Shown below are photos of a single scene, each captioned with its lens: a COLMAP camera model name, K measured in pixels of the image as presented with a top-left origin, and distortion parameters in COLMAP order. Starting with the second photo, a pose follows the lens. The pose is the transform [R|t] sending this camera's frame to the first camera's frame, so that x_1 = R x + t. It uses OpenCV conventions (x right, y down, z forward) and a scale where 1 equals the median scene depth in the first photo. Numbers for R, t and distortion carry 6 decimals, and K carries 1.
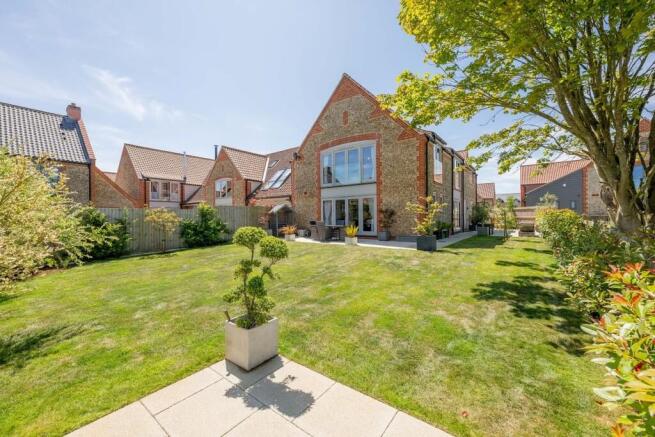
lens RADIAL K [[262.2, 0, 332.0], [0, 262.2, 215.9], [0, 0, 1]] dist [0.001482, -0.000009]
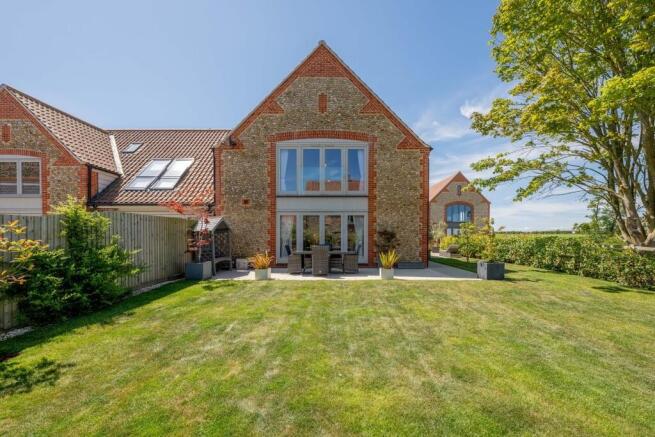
lens RADIAL K [[262.2, 0, 334.6], [0, 262.2, 240.5], [0, 0, 1]] dist [0.001482, -0.000009]
pose [[0.788902, 0.001631, 0.614517, -0.362327], [-0.011851, 0.999851, 0.012561, -0.001792], [-0.614405, -0.017192, 0.788803, 0.389575]]
